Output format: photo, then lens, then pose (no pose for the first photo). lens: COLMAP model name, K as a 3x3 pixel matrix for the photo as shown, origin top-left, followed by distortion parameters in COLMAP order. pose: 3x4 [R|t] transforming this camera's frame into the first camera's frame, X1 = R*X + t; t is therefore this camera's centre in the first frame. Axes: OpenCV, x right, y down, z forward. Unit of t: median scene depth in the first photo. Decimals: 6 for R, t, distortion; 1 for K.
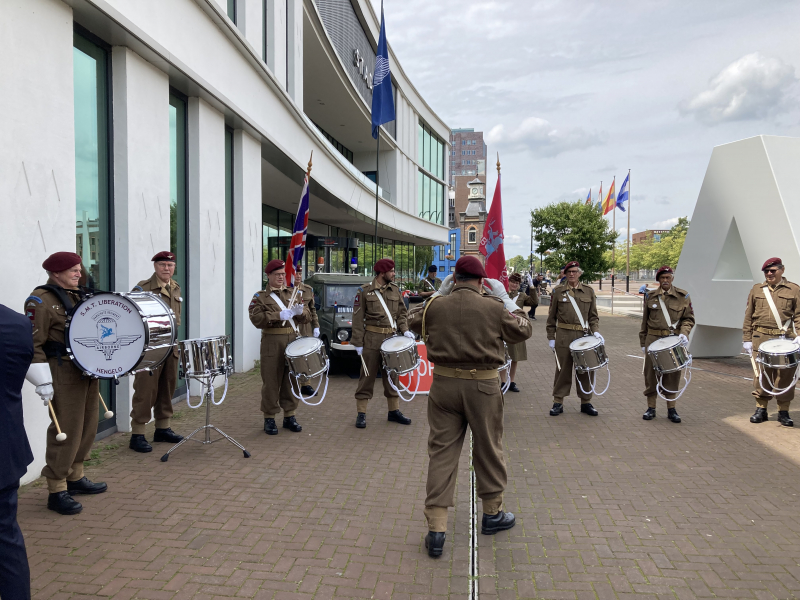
lens RADIAL K [[660.3, 0, 399.2], [0, 660.3, 300.8], [0, 0, 1]] dist [0.001305, -0.004560]
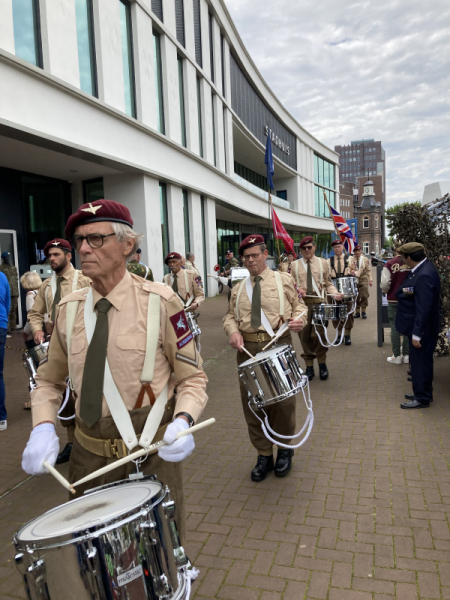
lens RADIAL K [[495.2, 0, 225.1], [0, 495.2, 300.4], [0, 0, 1]] dist [0.001305, -0.004560]
pose [[0.980294, -0.026827, -0.195715, 0.048876], [0.036659, 0.998232, 0.046792, 0.010910], [0.194114, -0.053044, 0.979544, -0.221640]]
